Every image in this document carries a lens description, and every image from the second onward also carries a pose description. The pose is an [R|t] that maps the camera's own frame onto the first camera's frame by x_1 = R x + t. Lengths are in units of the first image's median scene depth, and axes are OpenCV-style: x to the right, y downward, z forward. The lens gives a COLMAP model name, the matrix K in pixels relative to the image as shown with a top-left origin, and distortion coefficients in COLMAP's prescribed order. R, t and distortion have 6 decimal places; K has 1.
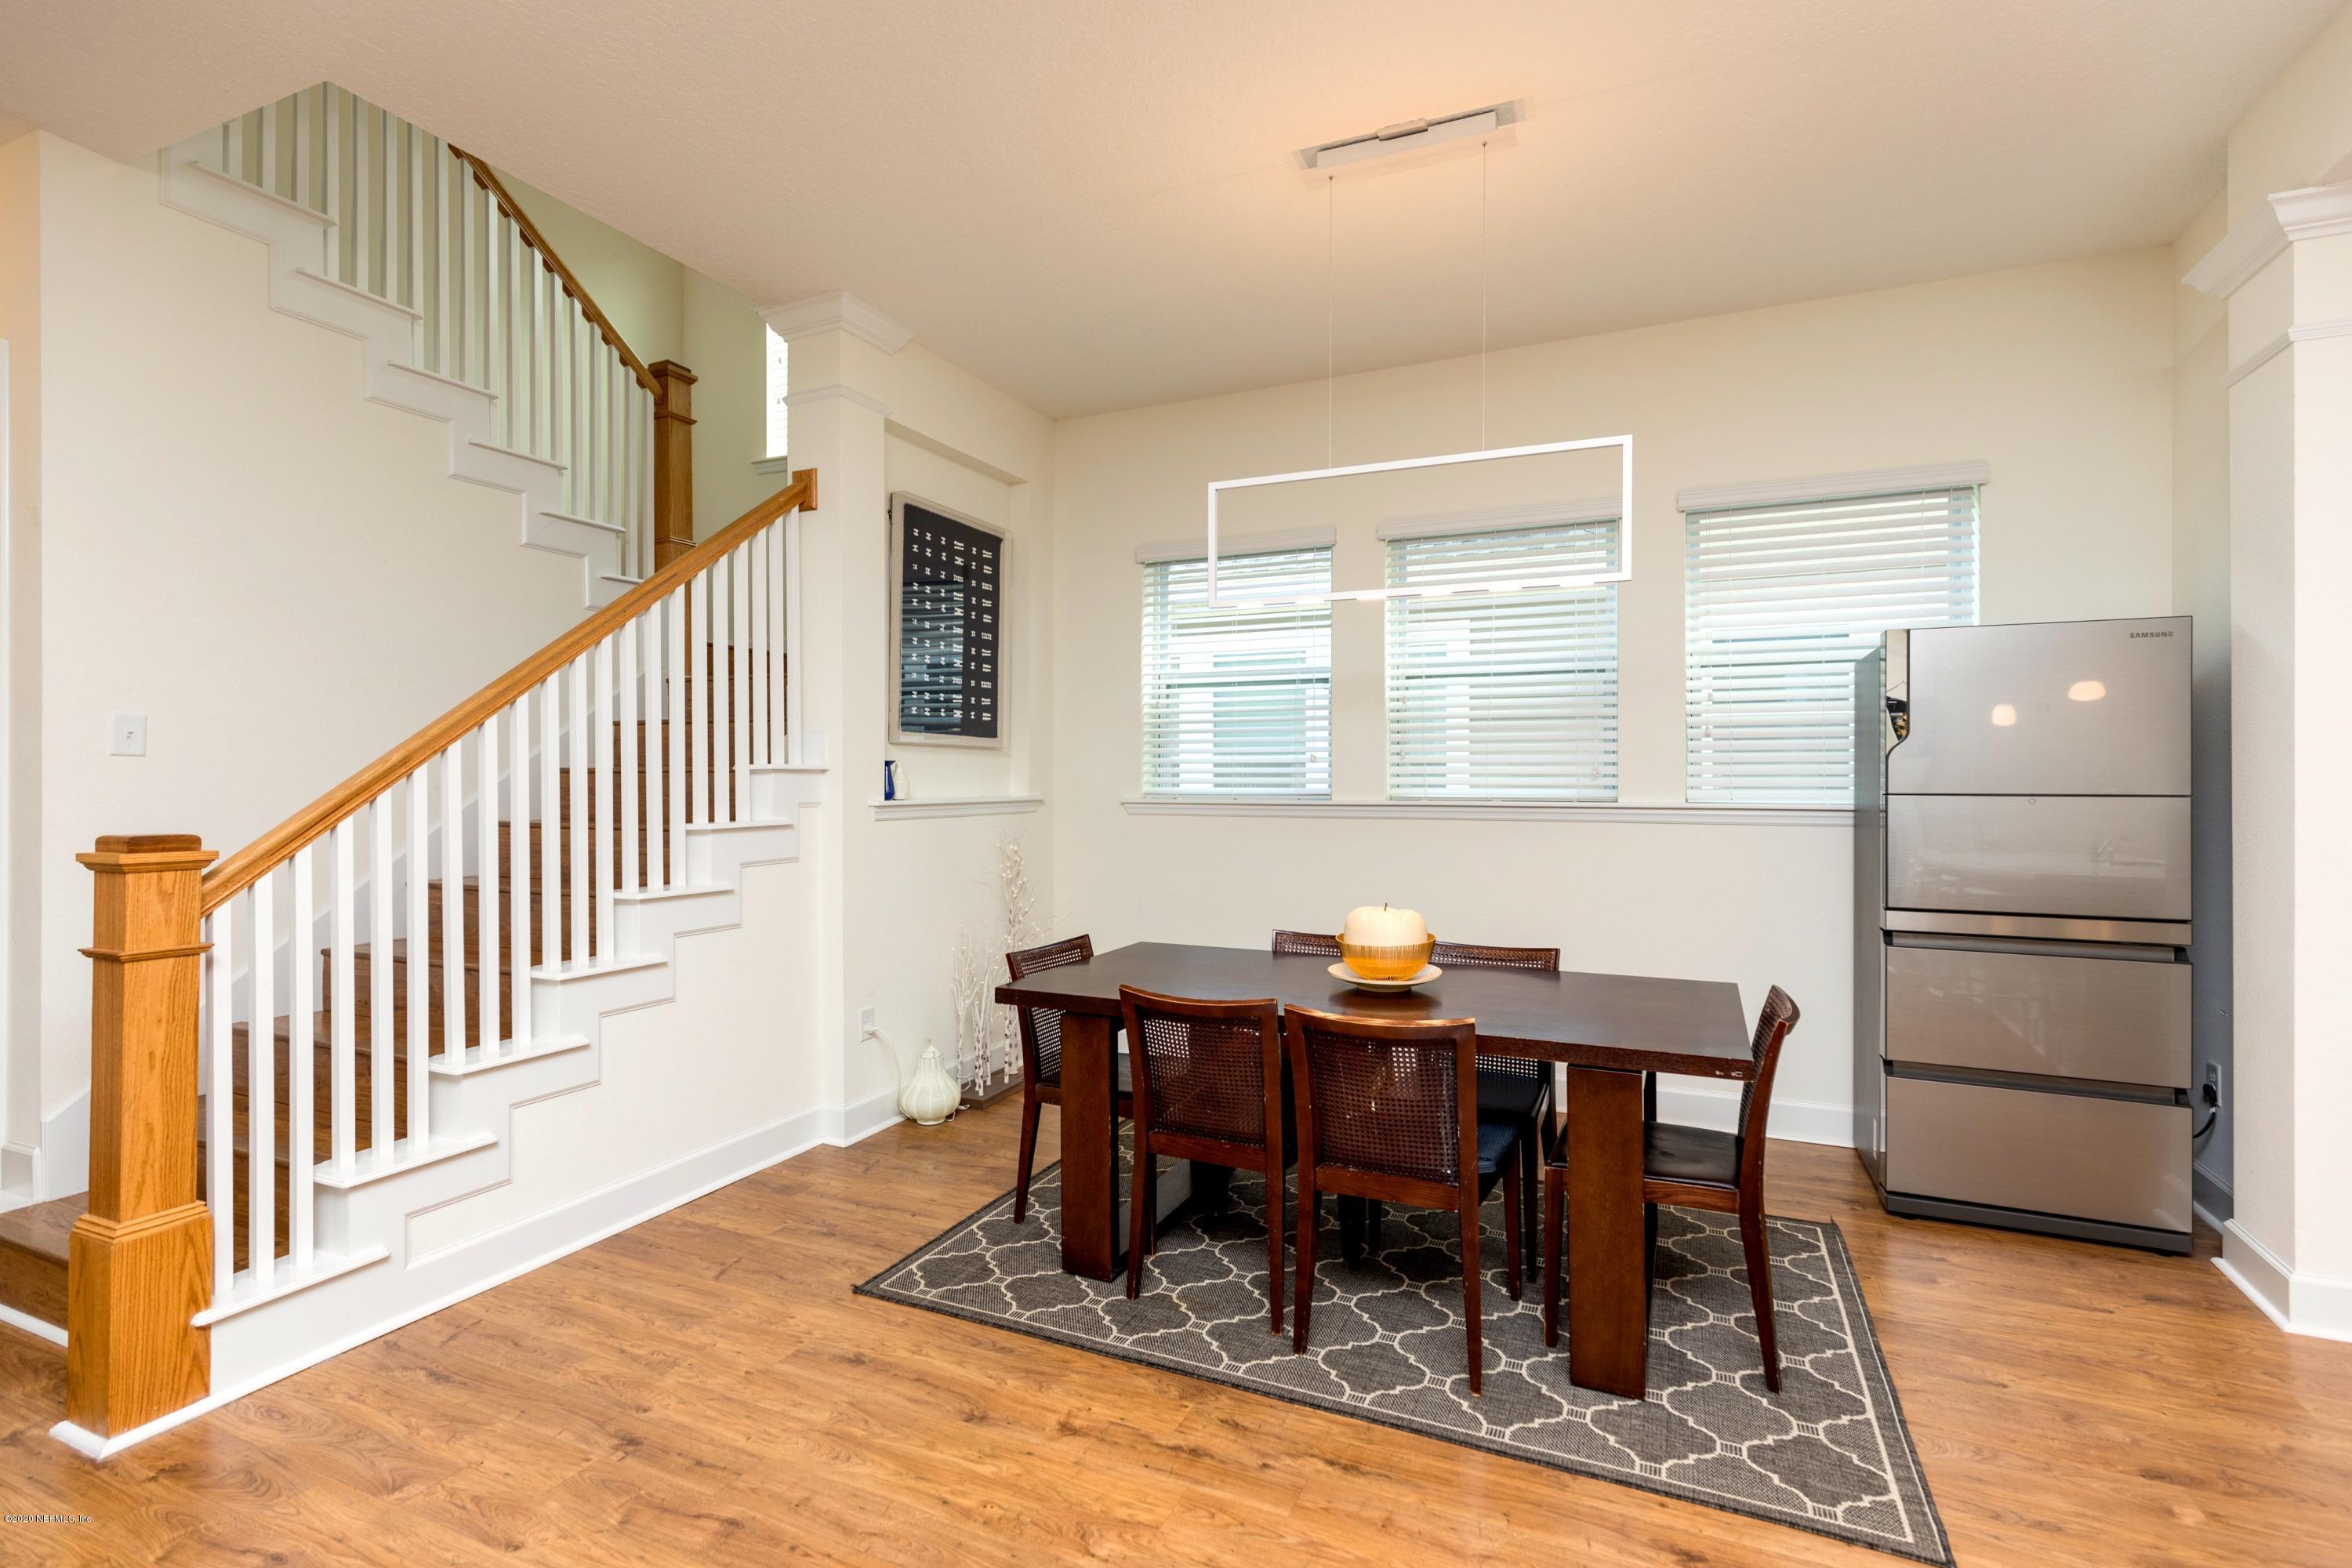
lens RADIAL K [[1060.3, 0, 1189.5], [0, 1060.3, 782.6], [0, 0, 1]] dist [0.009730, -0.000138]
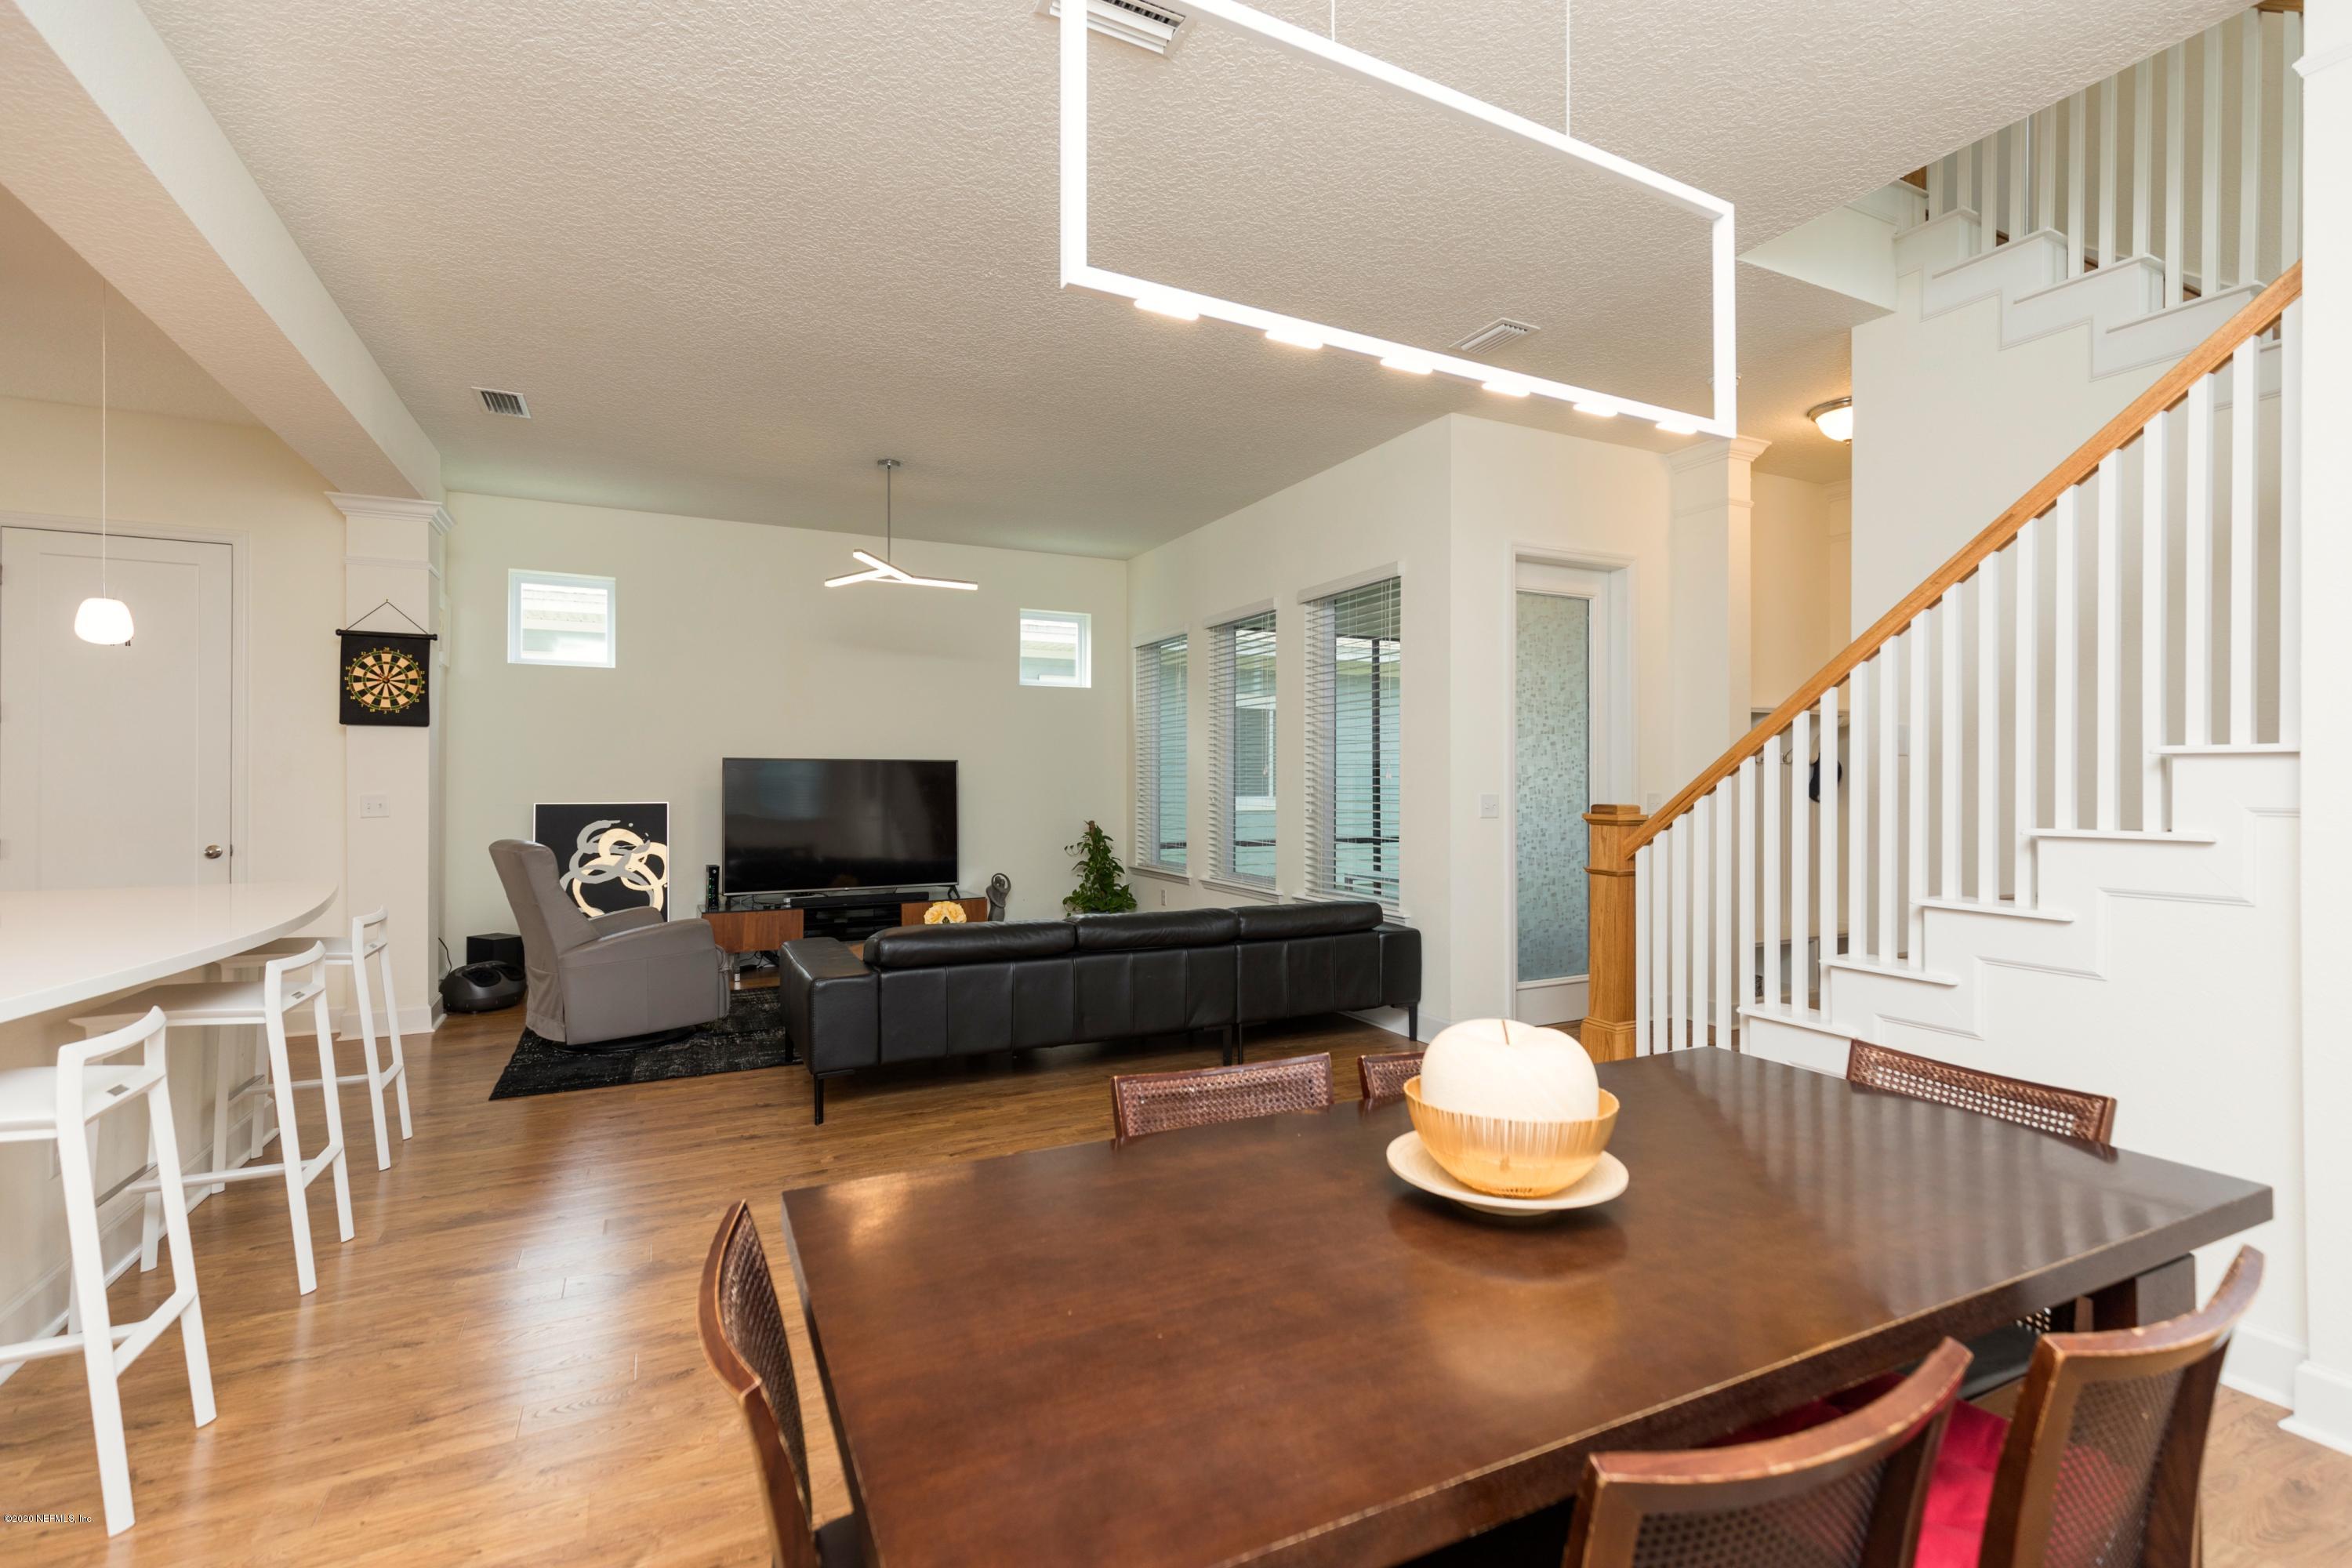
lens RADIAL K [[1063.4, 0, 1210.9], [0, 1063.4, 779.8], [0, 0, 1]] dist [0.007828, -0.000013]
pose [[-0.623945, -0.002664, -0.781464, 0.473942], [-0.005526, 0.999984, 0.001003, 0.005771], [0.781449, 0.004944, -0.623950, 0.897562]]
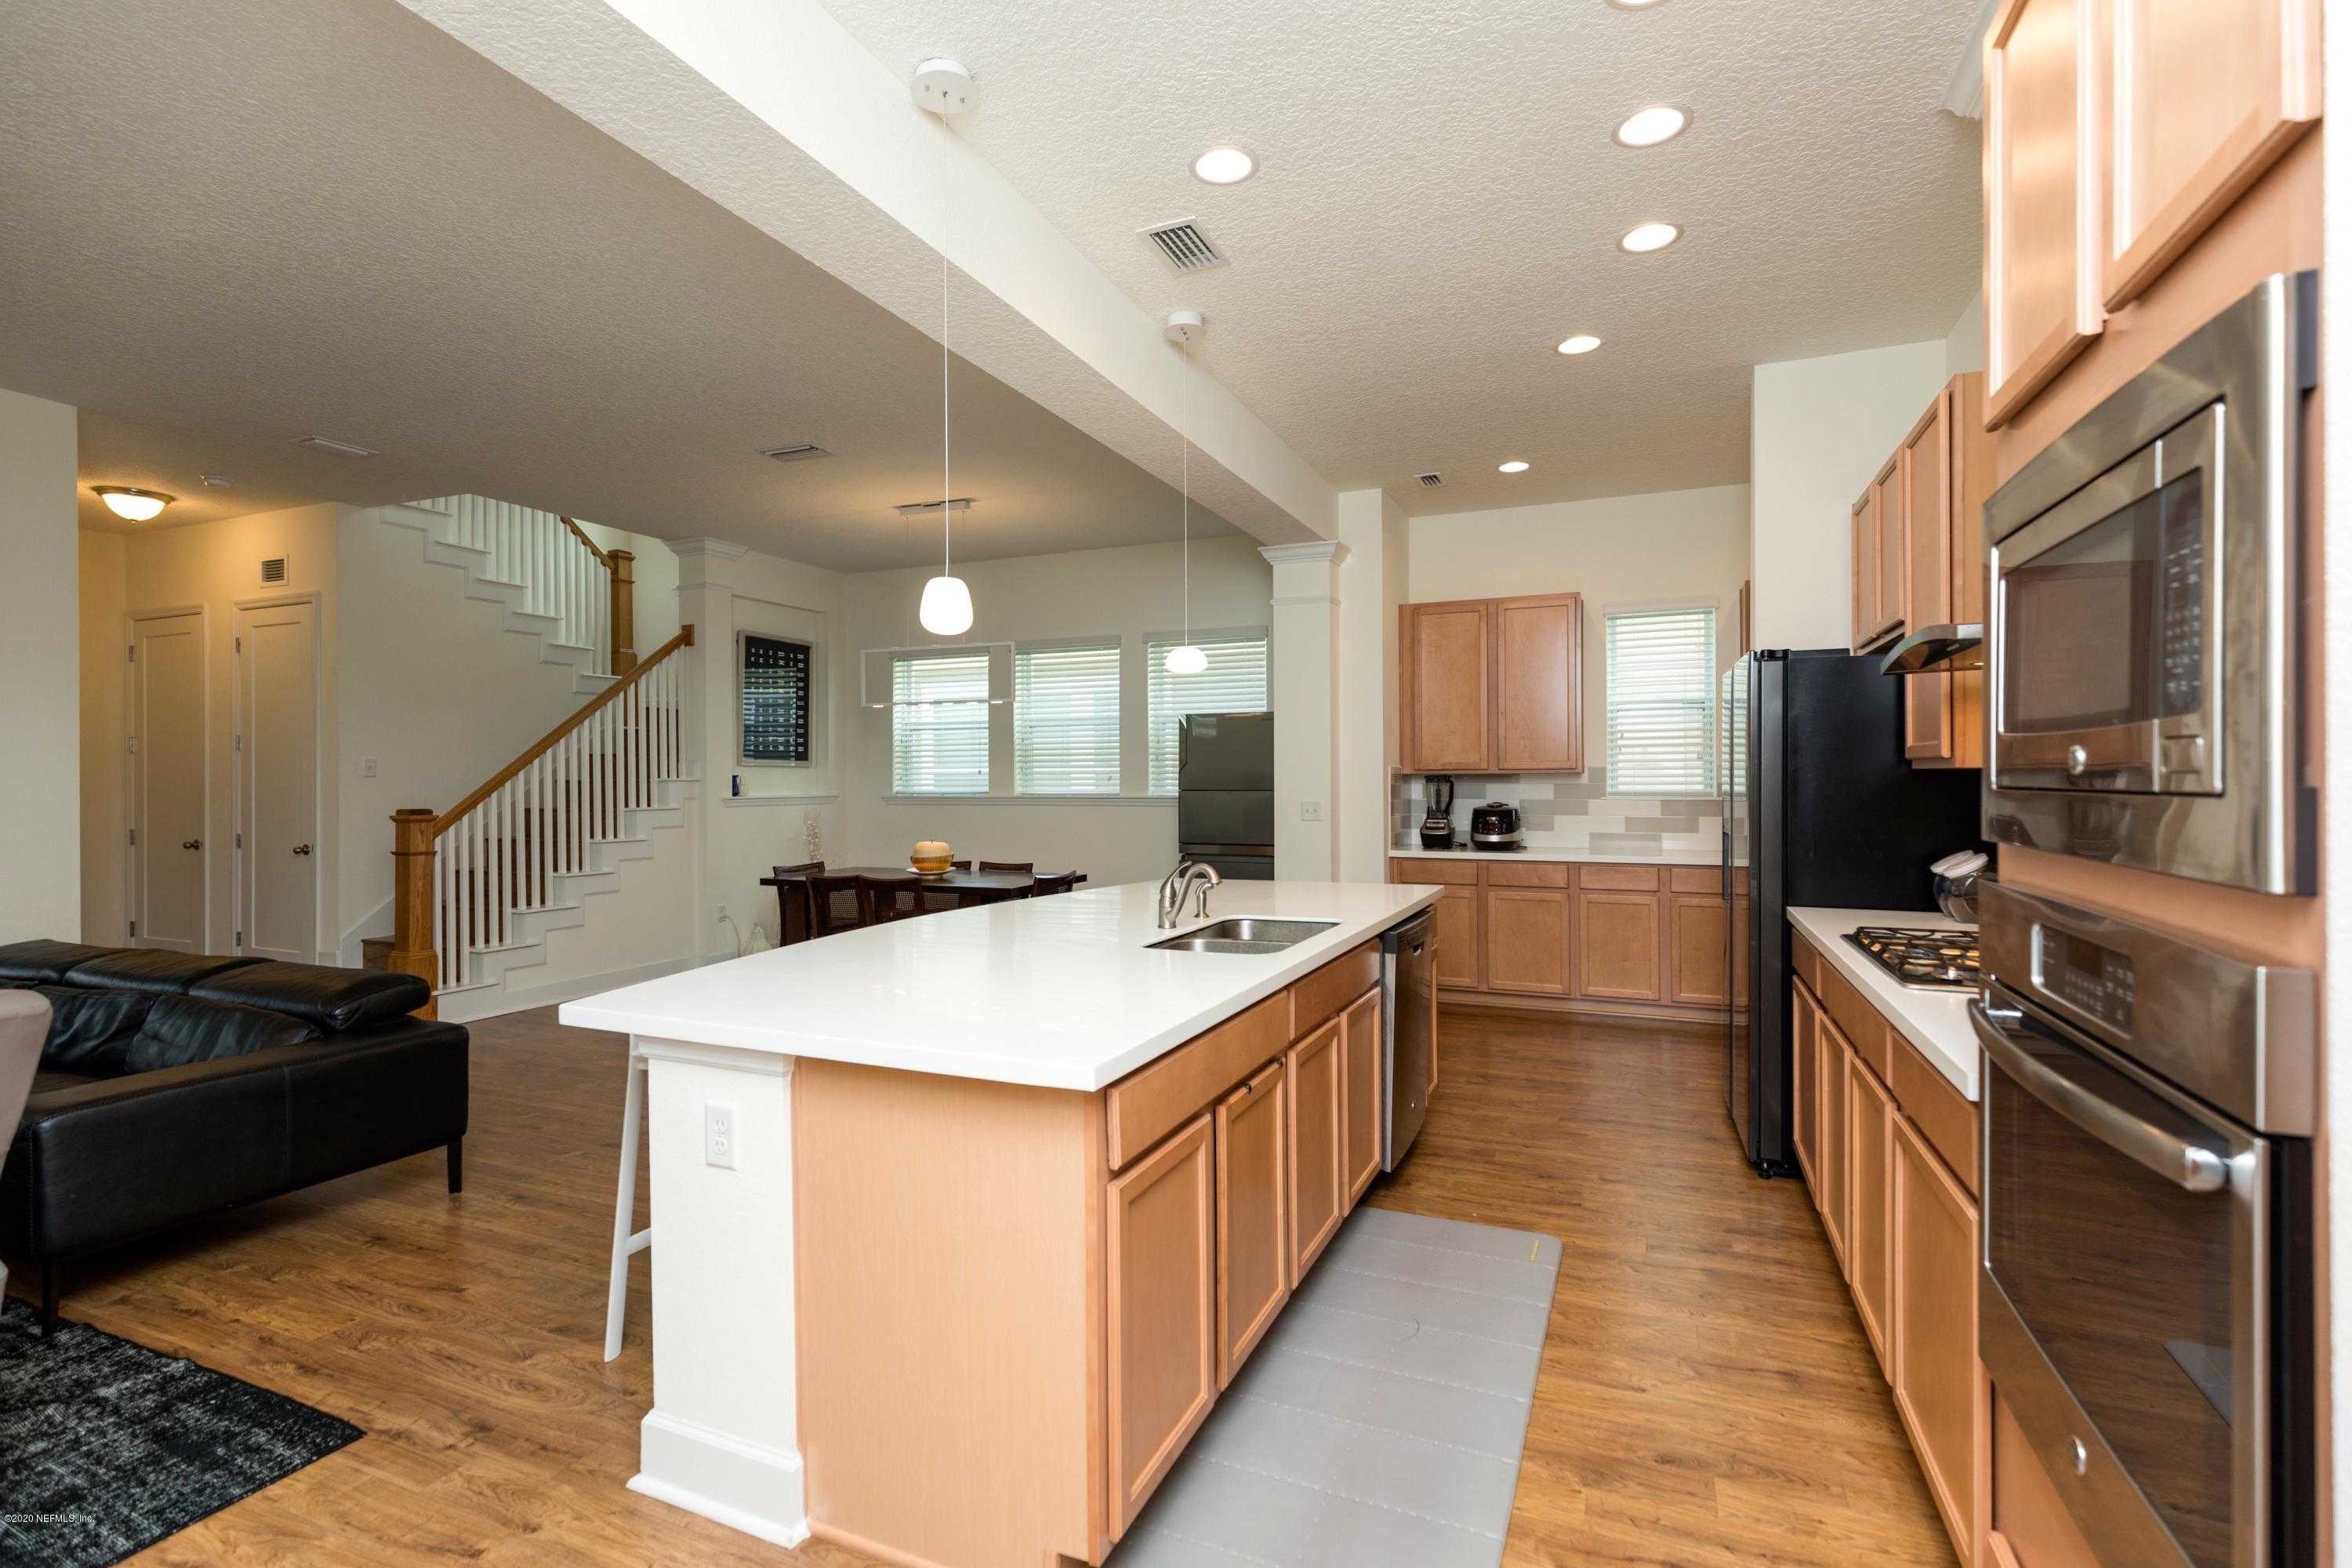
lens RADIAL K [[1056.0, 0, 1164.7], [0, 1056.0, 782.2], [0, 0, 1]] dist [0.003087, 0.000142]
pose [[0.999955, -0.006395, 0.007043, 0.498370], [0.006410, 0.999977, -0.002121, 0.000980], [-0.007029, 0.002166, 0.999973, -0.943025]]
